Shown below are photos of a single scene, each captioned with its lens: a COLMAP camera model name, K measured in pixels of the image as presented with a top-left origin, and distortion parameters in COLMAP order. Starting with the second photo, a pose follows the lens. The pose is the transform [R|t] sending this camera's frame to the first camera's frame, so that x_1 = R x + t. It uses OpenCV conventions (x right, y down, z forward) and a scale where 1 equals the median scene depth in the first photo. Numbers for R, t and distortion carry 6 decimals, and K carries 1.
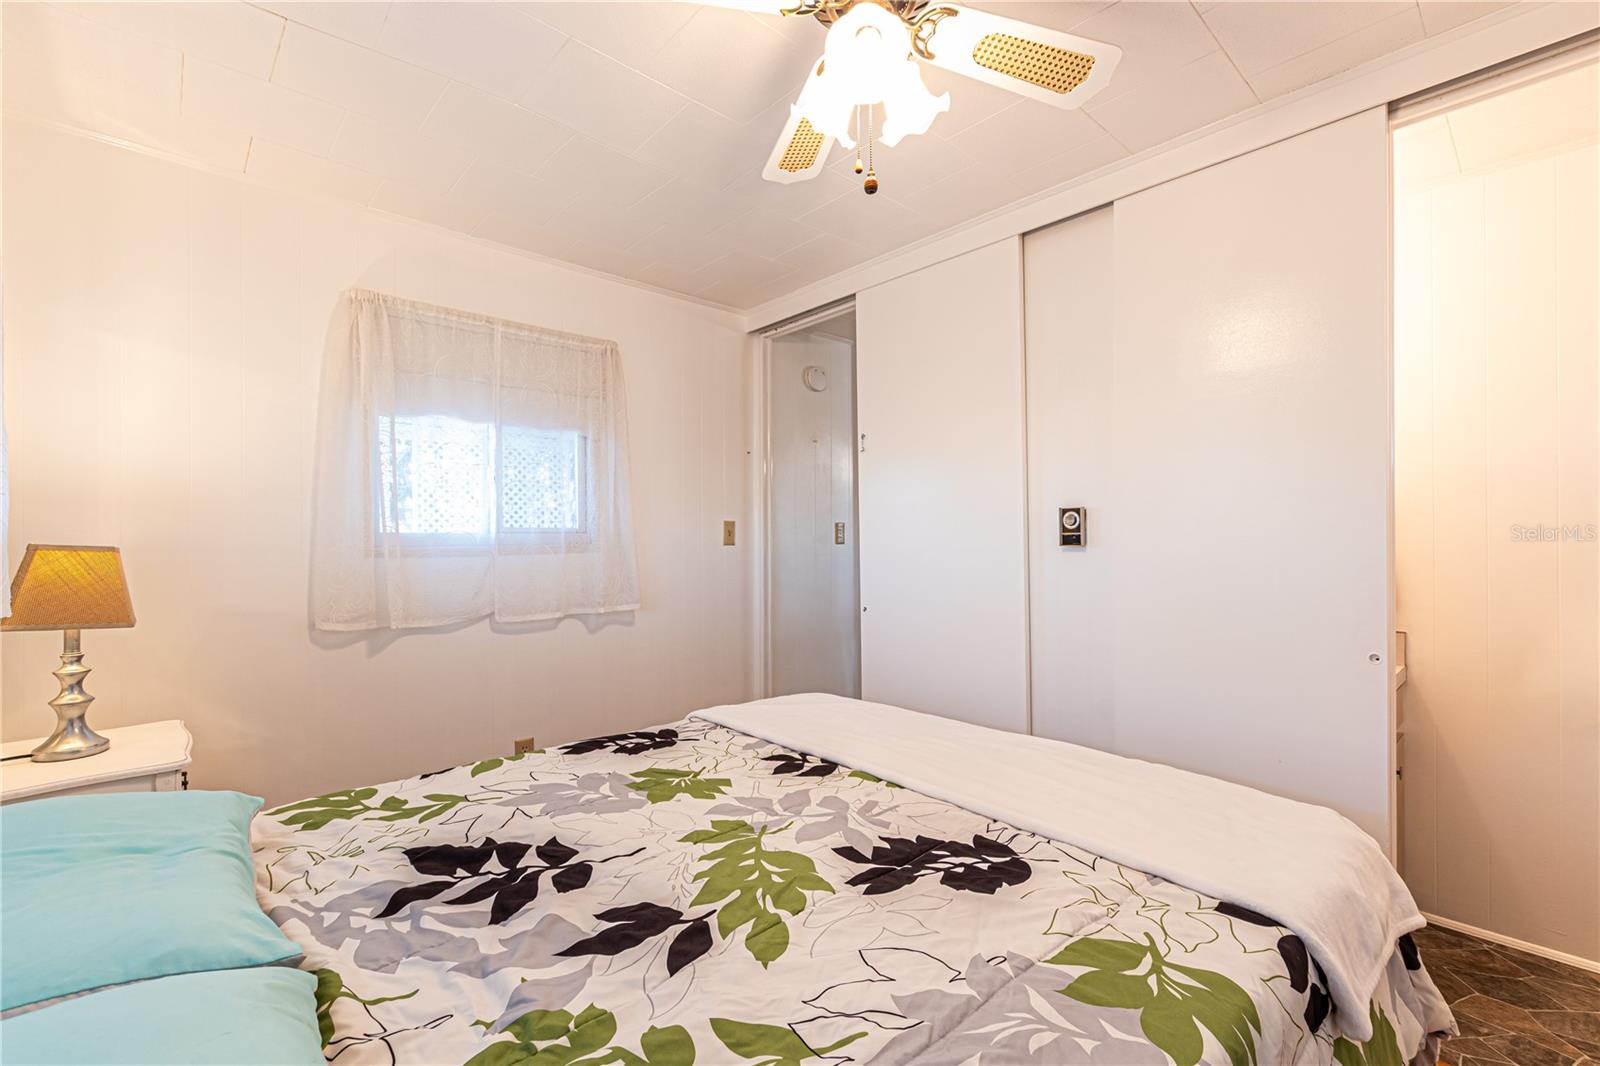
lens RADIAL K [[684.0, 0, 796.1], [0, 684.0, 535.9], [0, 0, 1]] dist [0.004848, -0.000563]
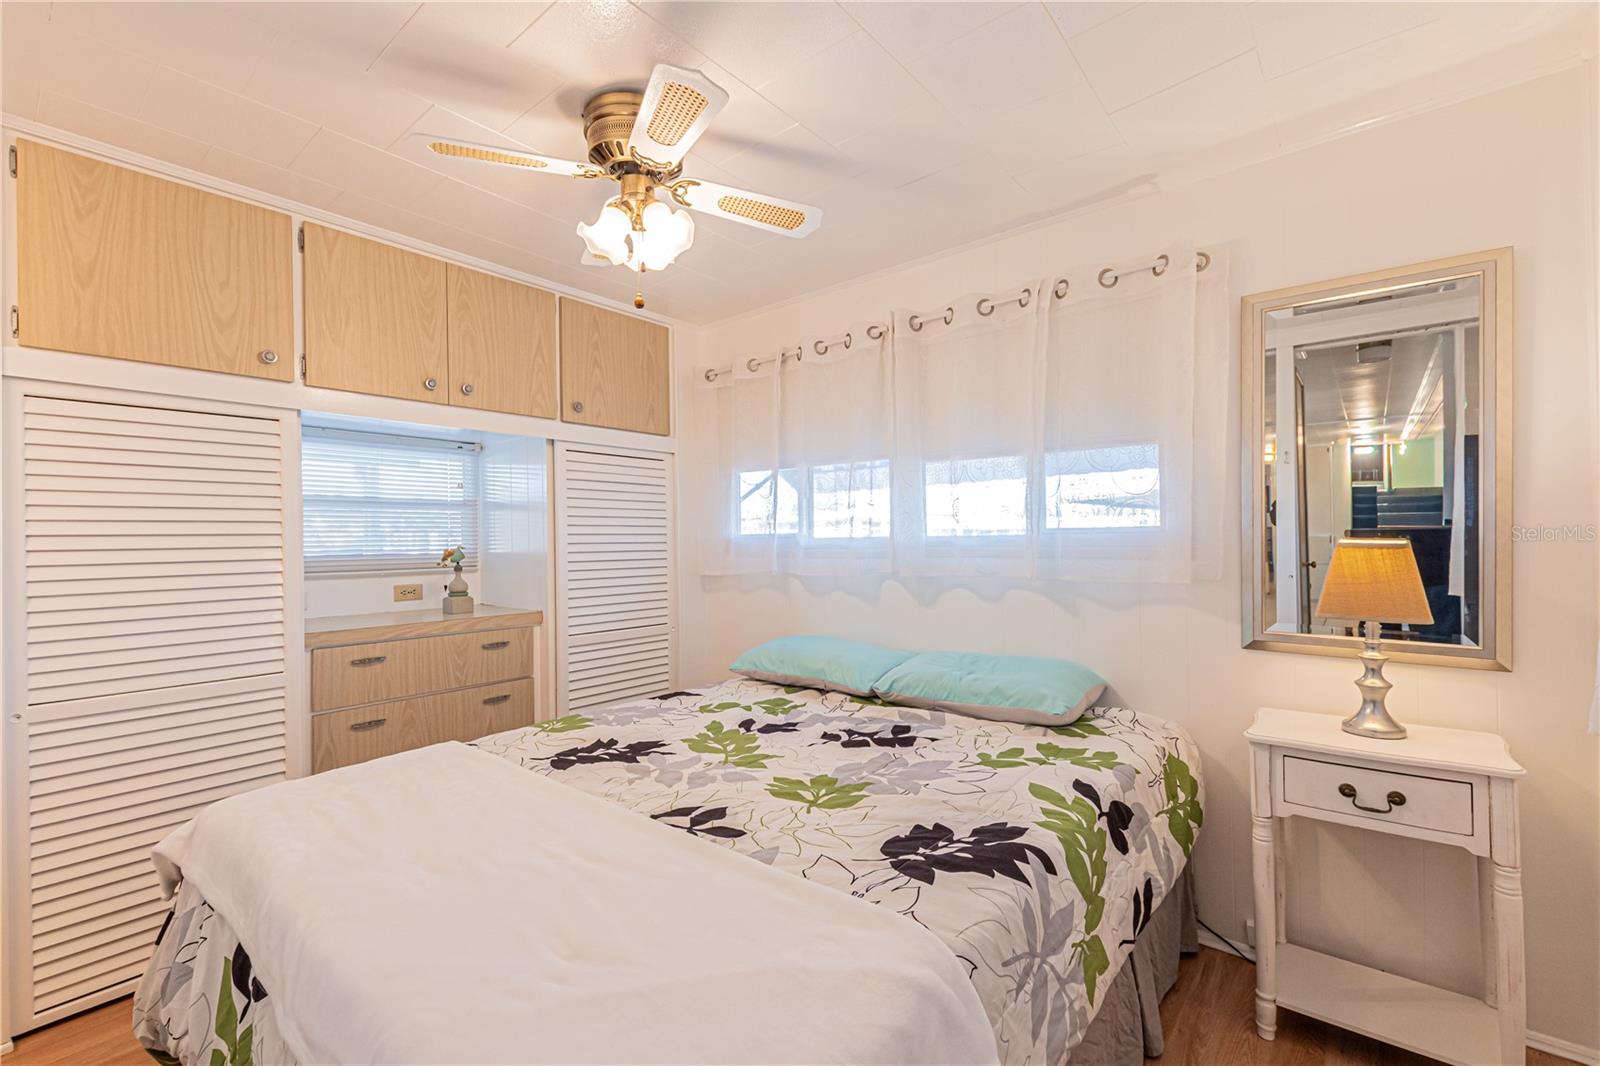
lens RADIAL K [[697.0, 0, 798.0], [0, 697.0, 537.6], [0, 0, 1]] dist [0.003597, 0.000021]
pose [[-0.989643, 0.018518, -0.142350, -0.001794], [0.019765, 0.999778, -0.007352, -0.001504], [0.142182, -0.010089, -0.989789, 2.092639]]
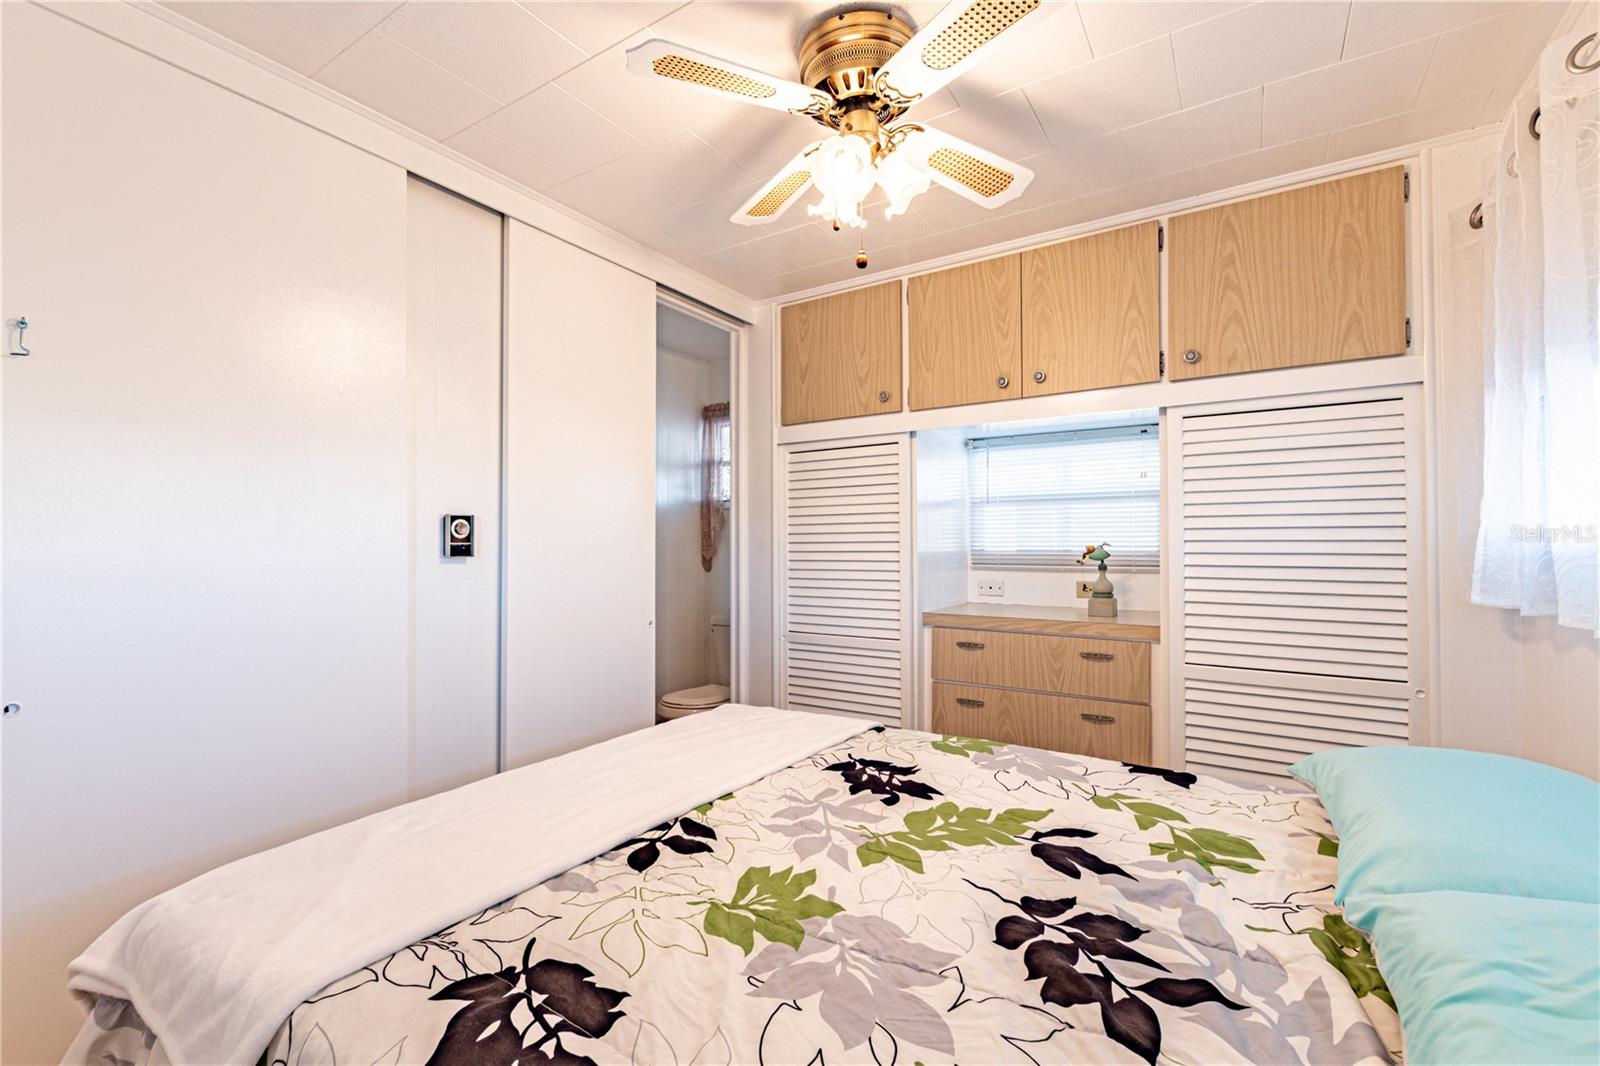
lens RADIAL K [[692.6, 0, 792.8], [0, 692.6, 535.9], [0, 0, 1]] dist [0.003891, 0.000143]
pose [[-0.242090, 0.017389, 0.970098, -0.893664], [-0.000386, 0.999838, -0.018018, 0.004299], [-0.970254, -0.004737, -0.242044, 1.192882]]
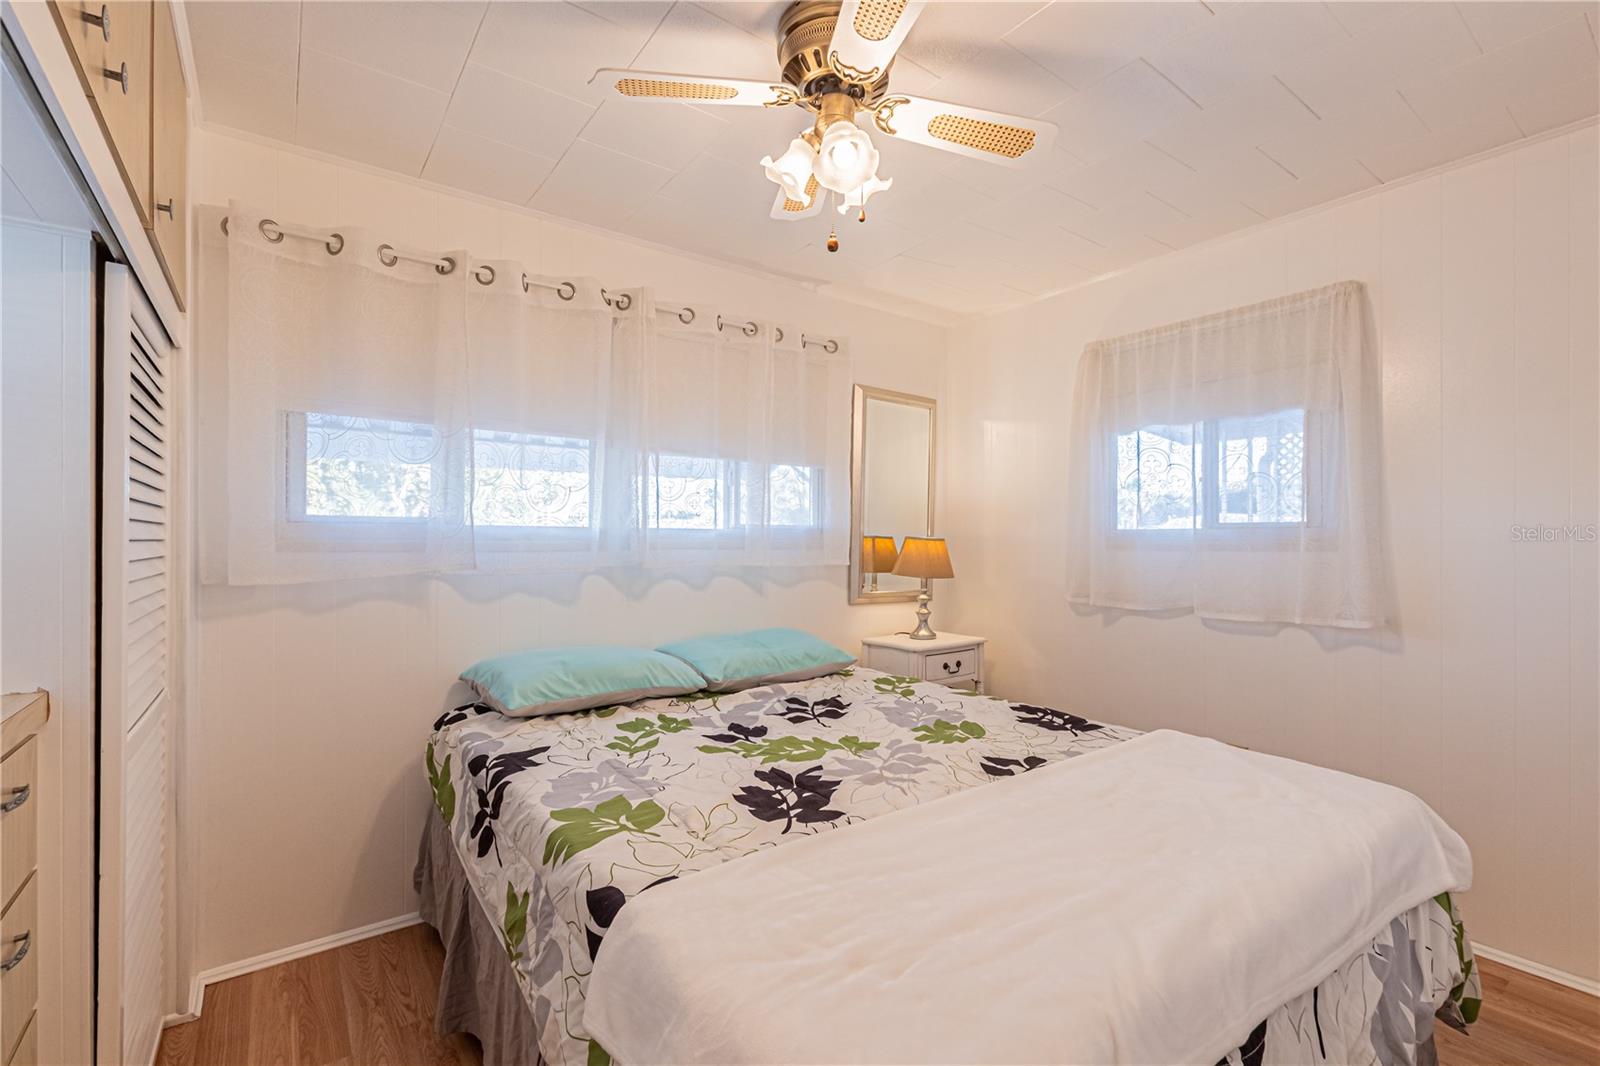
lens RADIAL K [[697.0, 0, 798.0], [0, 697.0, 537.6], [0, 0, 1]] dist [0.003597, 0.000021]
pose [[-0.103928, 0.002550, -0.994582, 1.145078], [0.001461, 0.999996, 0.002411, 0.010018], [0.994584, -0.001202, -0.103931, 0.896390]]
